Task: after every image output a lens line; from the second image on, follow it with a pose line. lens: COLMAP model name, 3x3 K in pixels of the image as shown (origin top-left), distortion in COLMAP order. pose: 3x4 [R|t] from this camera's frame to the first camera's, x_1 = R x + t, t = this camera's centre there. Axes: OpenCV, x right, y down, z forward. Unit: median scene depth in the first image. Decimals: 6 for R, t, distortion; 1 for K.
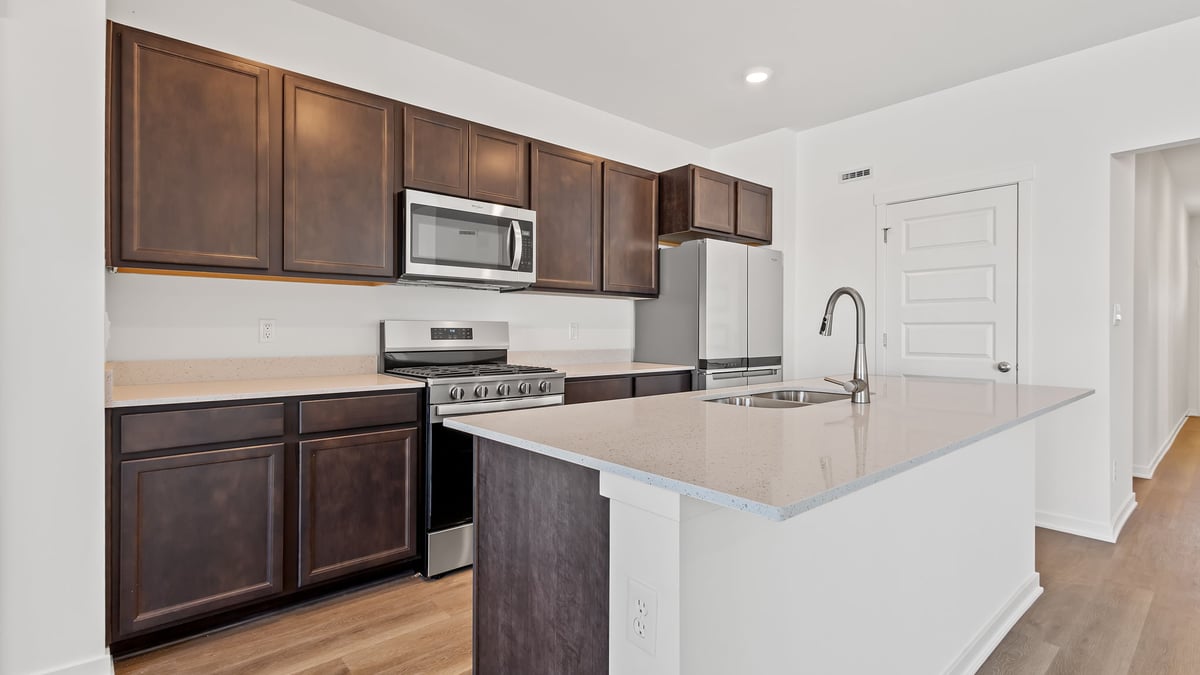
lens RADIAL K [[555.7, 0, 602.3], [0, 555.7, 331.9], [0, 0, 1]] dist [0.004706, -0.000133]
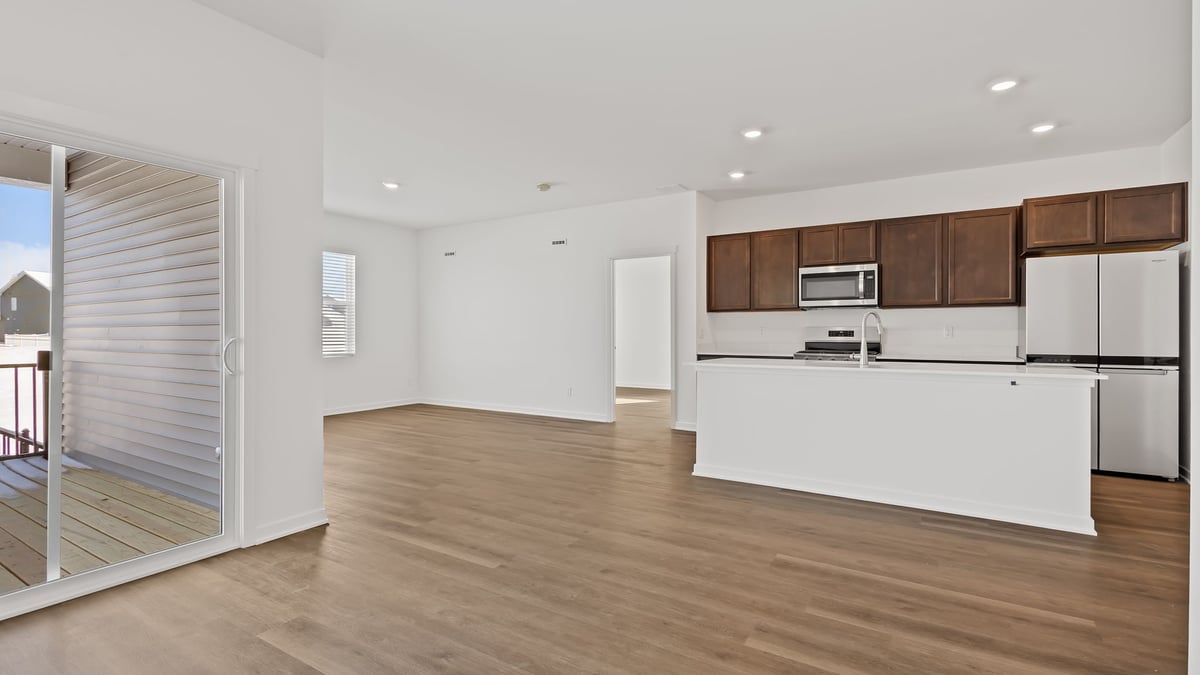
lens RADIAL K [[547.2, 0, 599.8], [0, 547.2, 332.1], [0, 0, 1]] dist [0.004259, -0.000882]
pose [[0.294585, -0.003283, -0.955620, 1.657954], [-0.001216, 0.999992, -0.003810, 0.007863], [0.955625, 0.002285, 0.294578, -0.446896]]
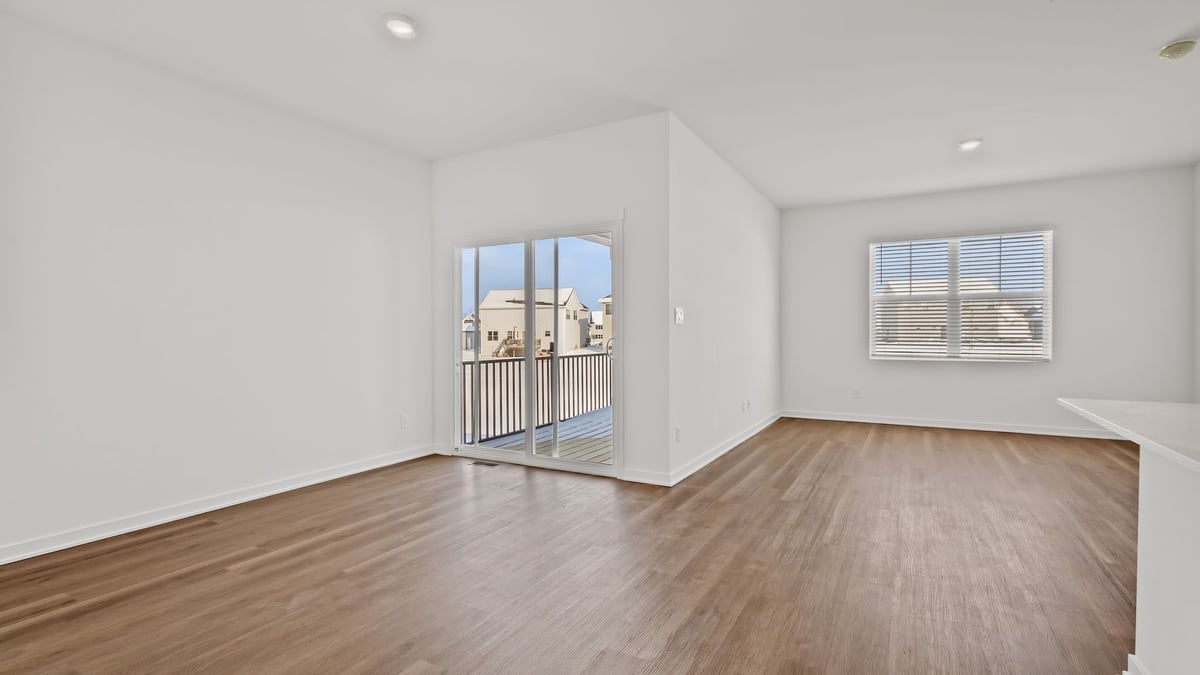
lens RADIAL K [[575.4, 0, 600.0], [0, 575.4, 337.5], [0, 0, 1]] dist [0.002978, -0.001012]
pose [[-0.938750, 0.003920, -0.344576, 0.983622], [0.000986, 0.999962, 0.008689, 0.003269], [0.344597, 0.007817, -0.938718, 0.848821]]
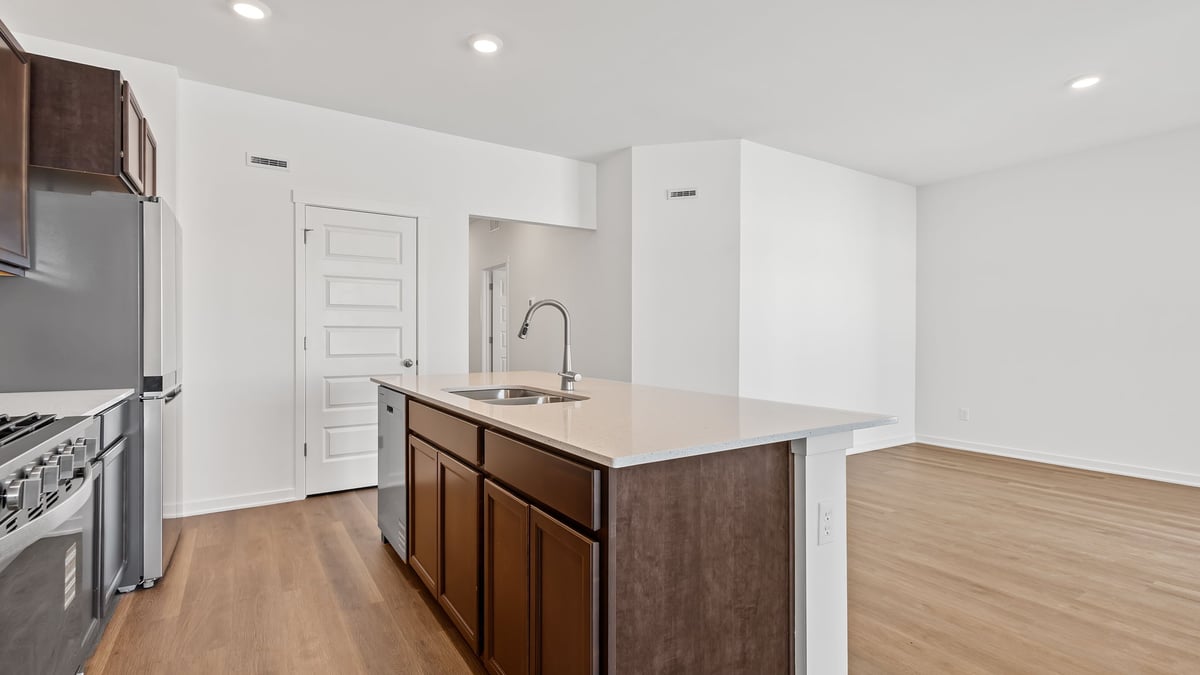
lens RADIAL K [[550.7, 0, 601.7], [0, 550.7, 337.0], [0, 0, 1]] dist [0.009278, -0.000592]
pose [[0.139141, -0.005479, 0.990257, -0.617562], [-0.000844, 0.999984, 0.005652, -0.003951], [-0.990272, -0.001623, 0.139134, 0.568759]]
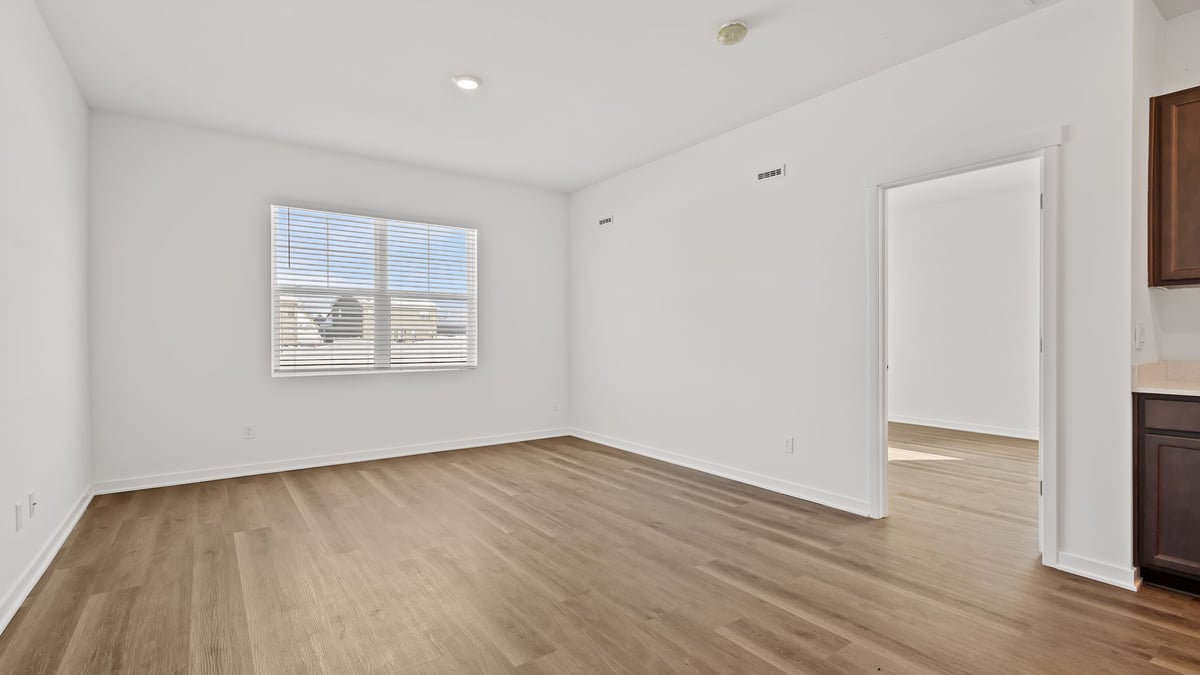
lens RADIAL K [[550.7, 0, 601.7], [0, 550.7, 337.0], [0, 0, 1]] dist [0.009278, -0.000592]
pose [[-0.095344, -0.000292, -0.995444, 0.448072], [-0.001865, 0.999998, -0.000115, 0.002048], [0.995443, 0.001846, -0.095344, -0.130145]]
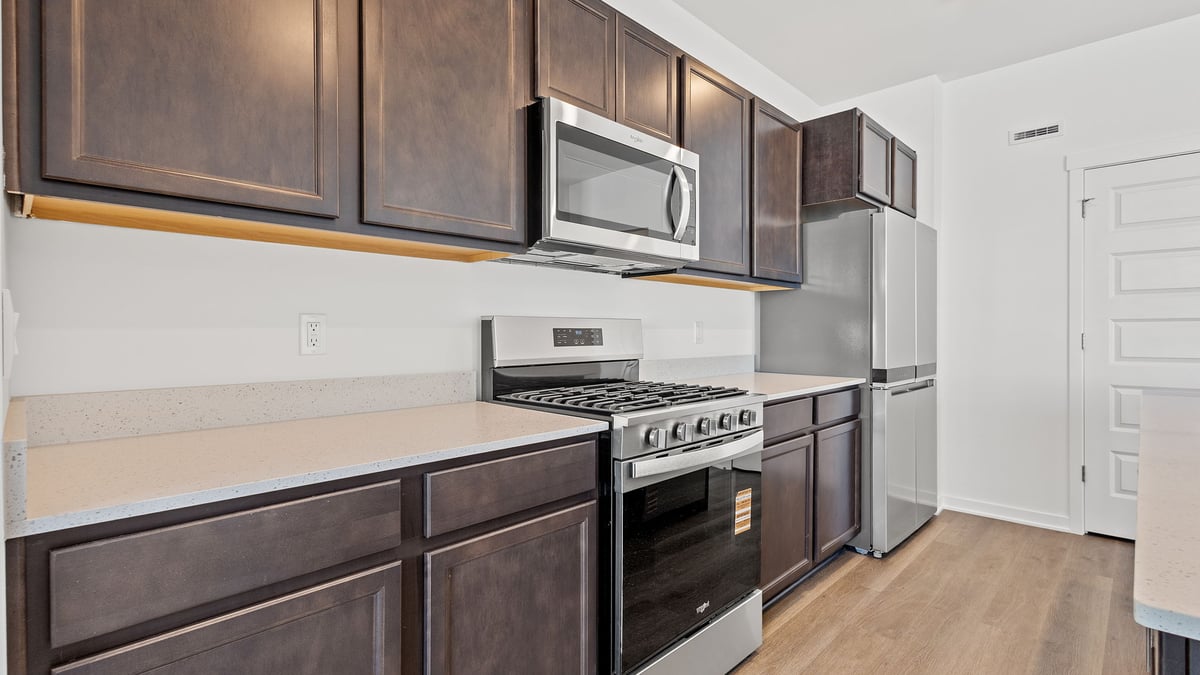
lens RADIAL K [[558.3, 0, 601.4], [0, 558.3, 334.5], [0, 0, 1]] dist [0.006580, -0.000264]
pose [[0.996429, -0.005263, 0.084272, -0.386481], [0.005061, 0.999984, 0.002610, -0.001863], [-0.084284, -0.002174, 0.996439, 0.435535]]
